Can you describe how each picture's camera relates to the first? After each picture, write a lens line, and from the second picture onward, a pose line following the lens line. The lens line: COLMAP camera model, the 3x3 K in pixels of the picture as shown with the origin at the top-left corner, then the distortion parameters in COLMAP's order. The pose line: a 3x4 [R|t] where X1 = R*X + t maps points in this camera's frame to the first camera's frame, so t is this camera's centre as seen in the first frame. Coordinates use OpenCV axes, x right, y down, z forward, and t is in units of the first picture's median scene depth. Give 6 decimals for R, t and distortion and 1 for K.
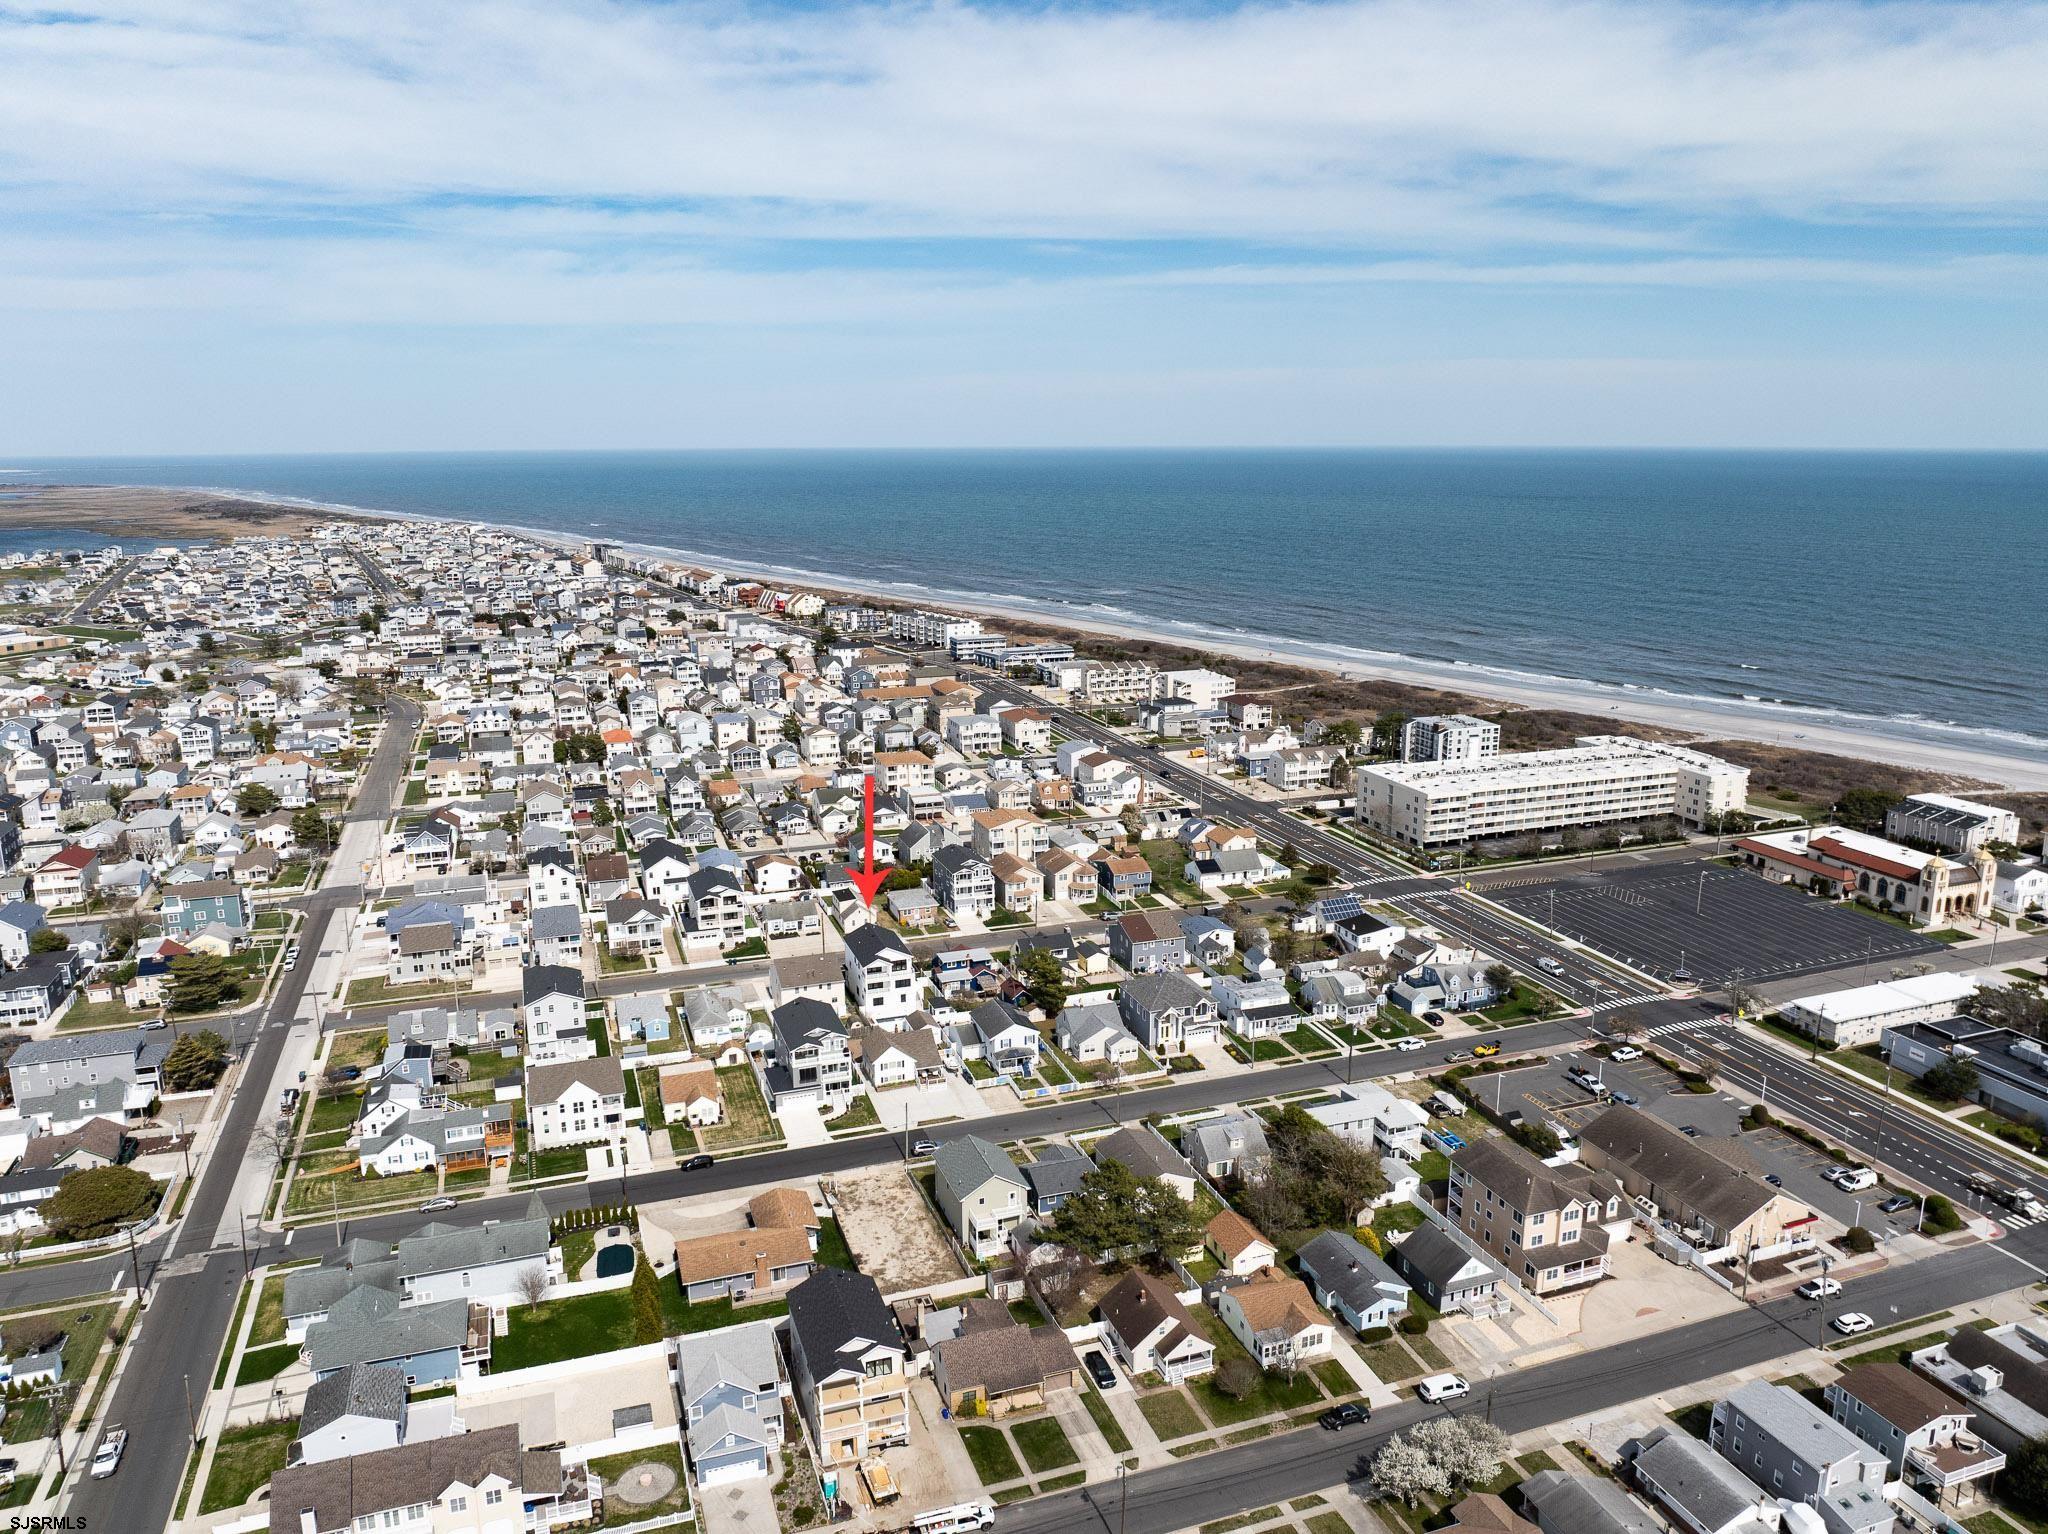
lens RADIAL K [[1446.3, 0, 1031.8], [0, 1446.3, 757.8], [0, 0, 1]] dist [-0.041316, 0.006542]
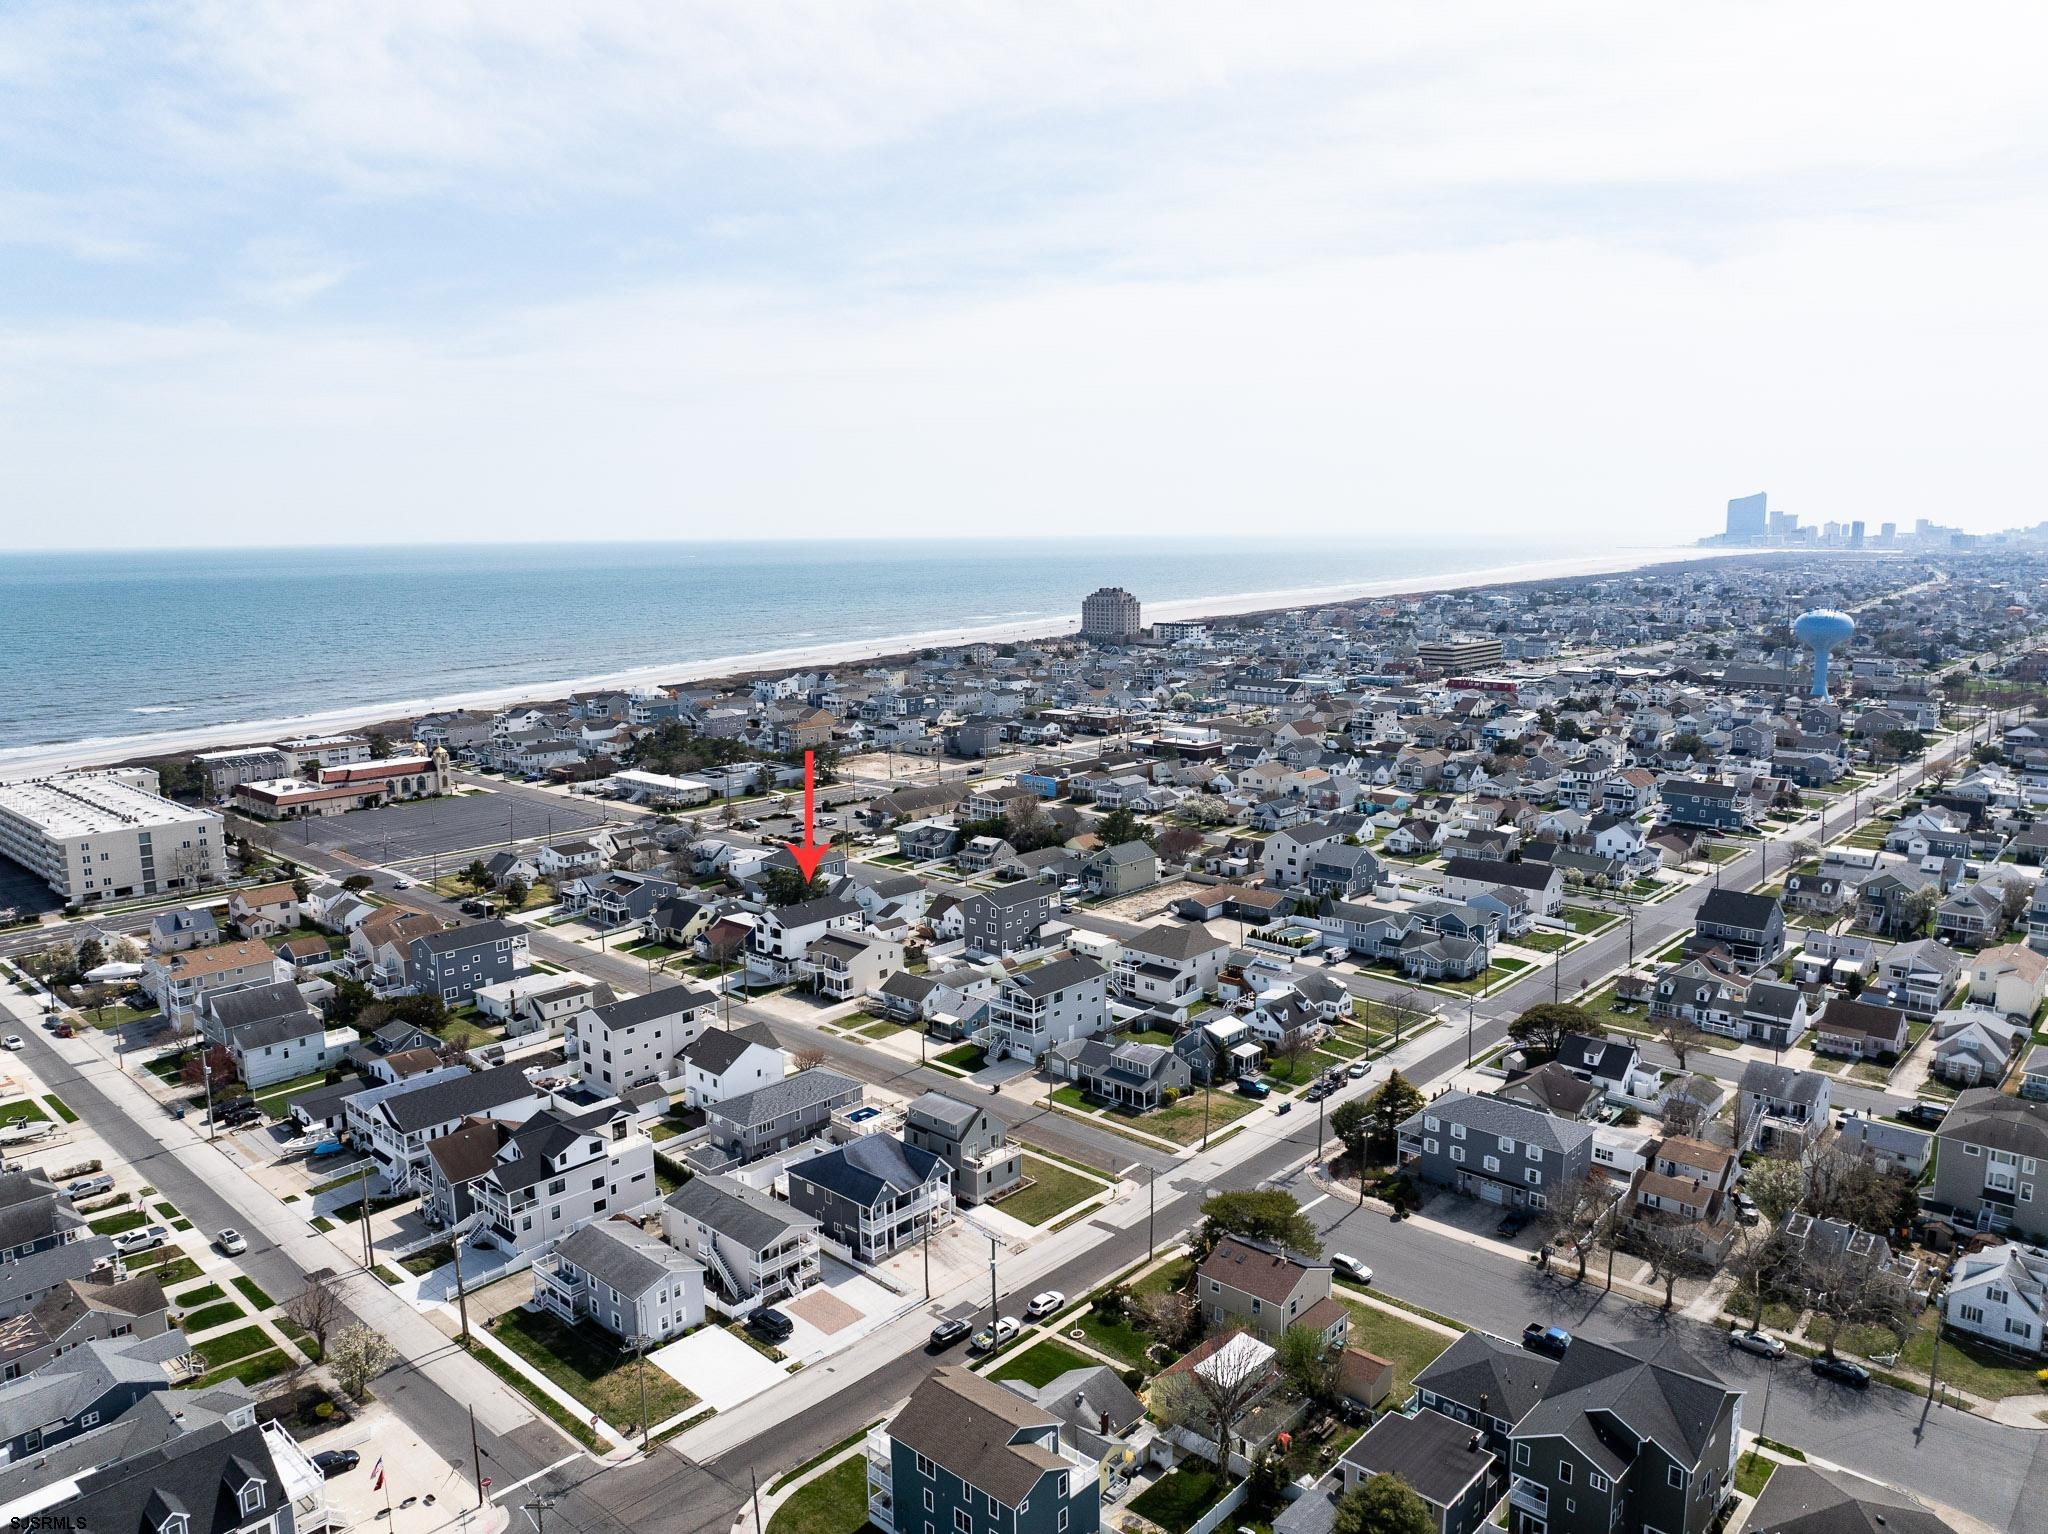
lens RADIAL K [[1438.4, 0, 1031.8], [0, 1438.4, 779.1], [0, 0, 1]] dist [-0.042142, 0.013961]
pose [[-0.471718, -0.141441, 0.870331, -0.926676], [0.197987, 0.944856, 0.260861, -0.161431], [-0.859234, 0.295367, -0.417702, 1.158562]]
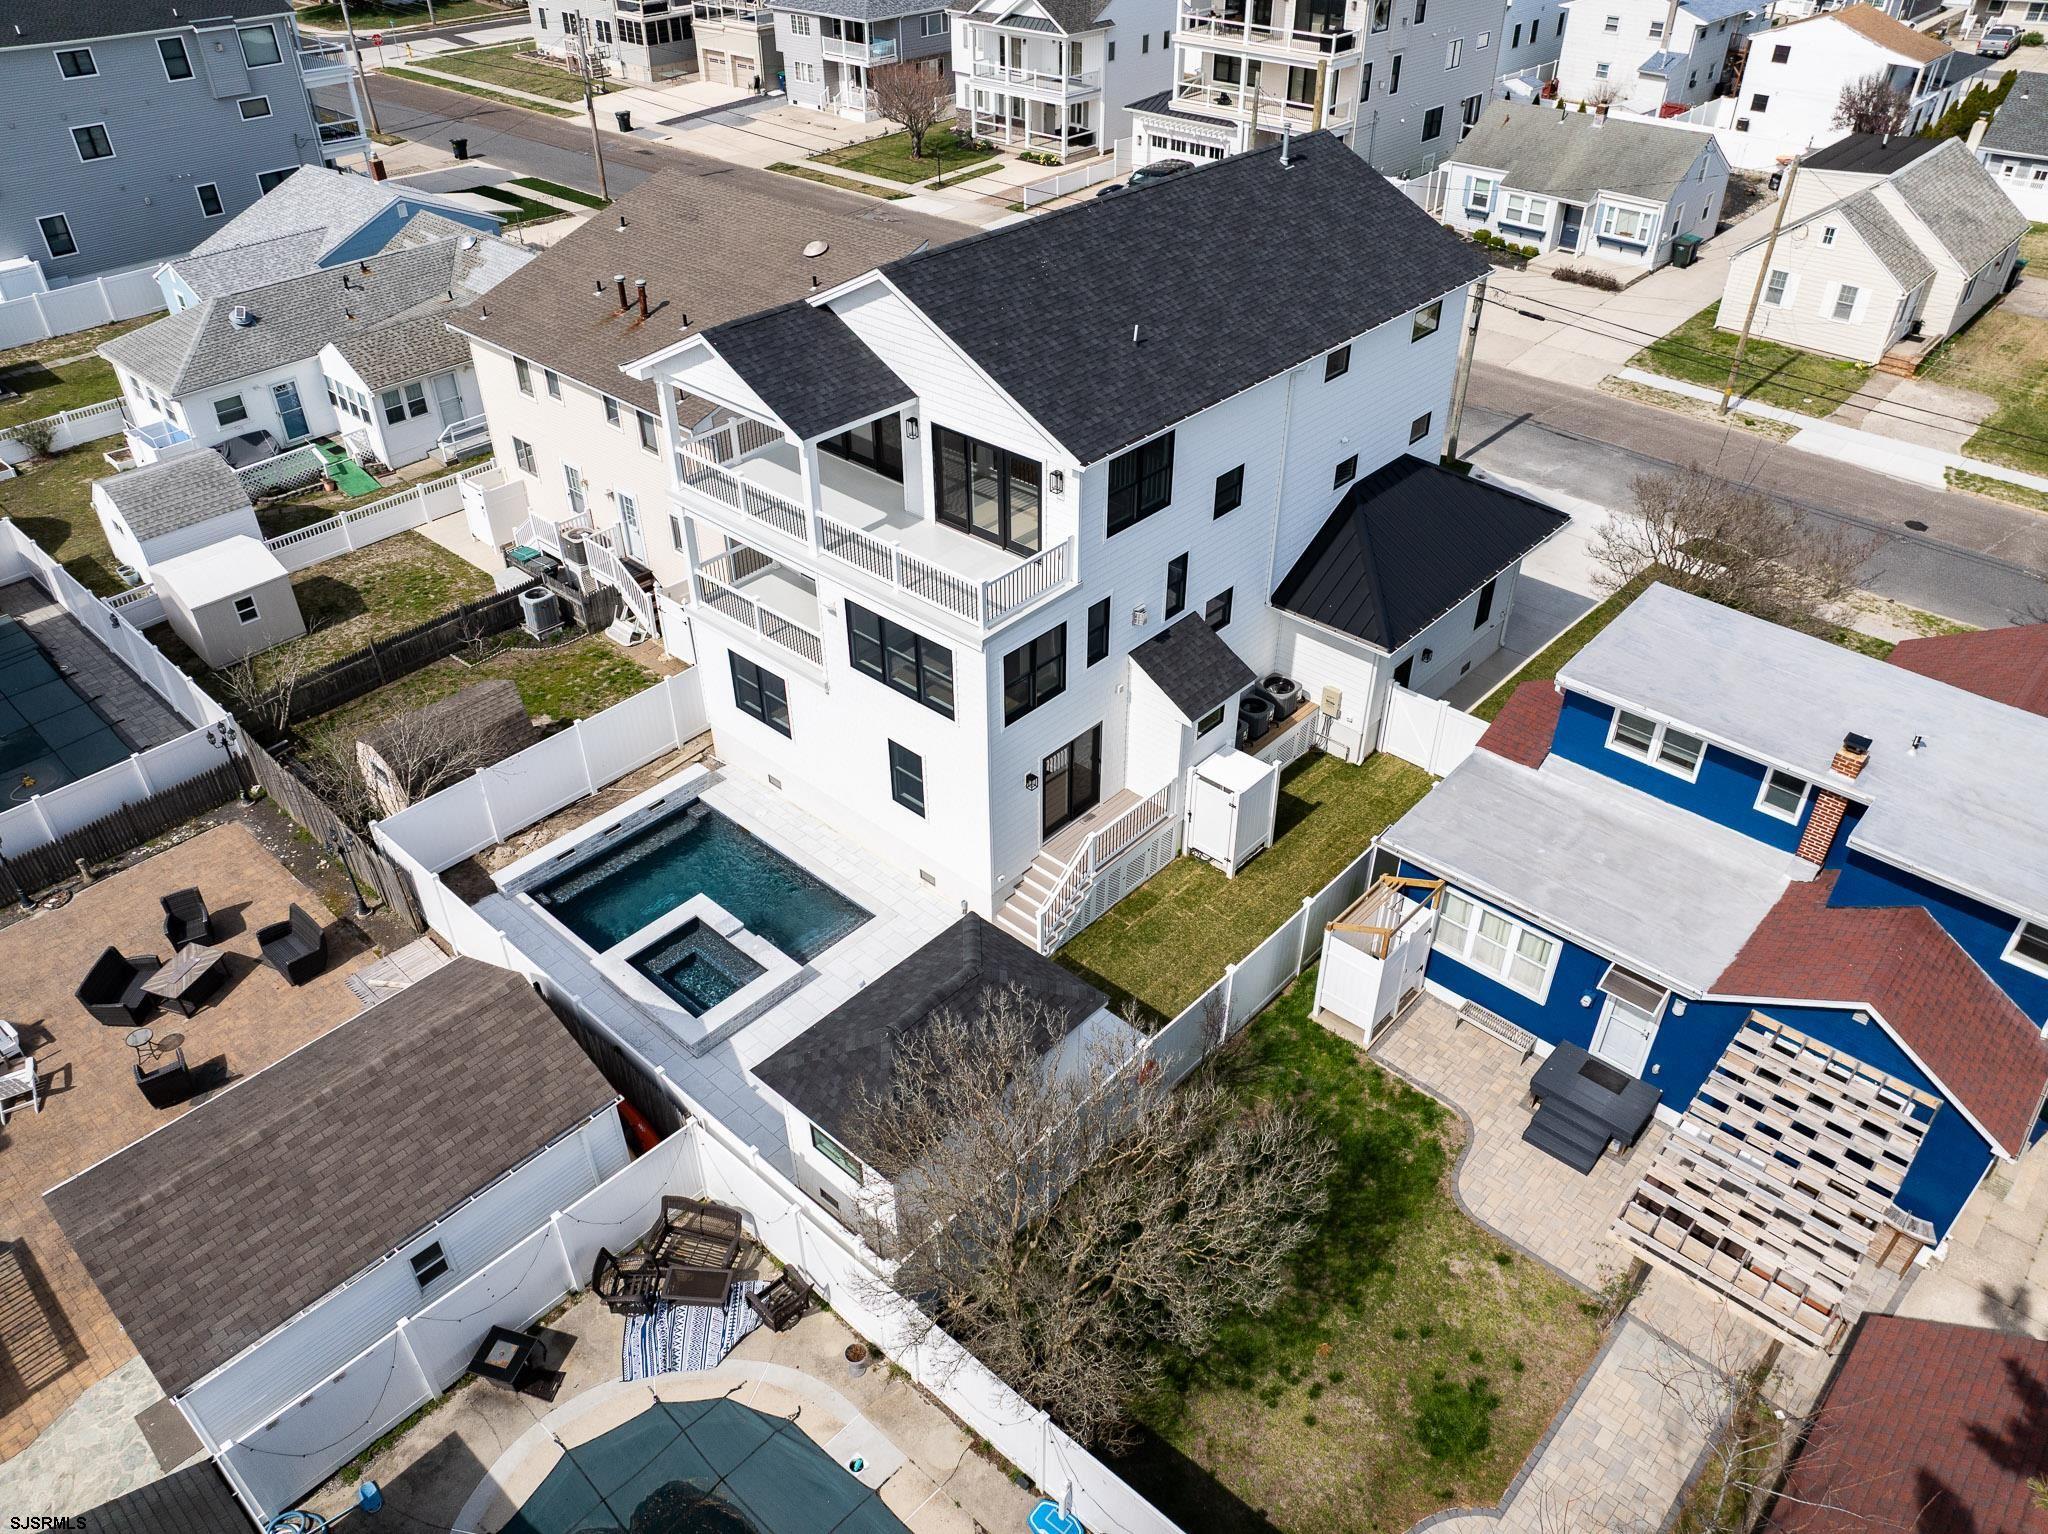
lens RADIAL K [[1441.3, 0, 1032.4], [0, 1441.3, 770.4], [0, 0, 1]] dist [-0.038396, 0.004917]
pose [[0.474175, 0.526876, -0.705379, -0.005320], [-0.190279, 0.843567, 0.502183, 0.098674], [0.859623, -0.103904, 0.500252, 0.867825]]
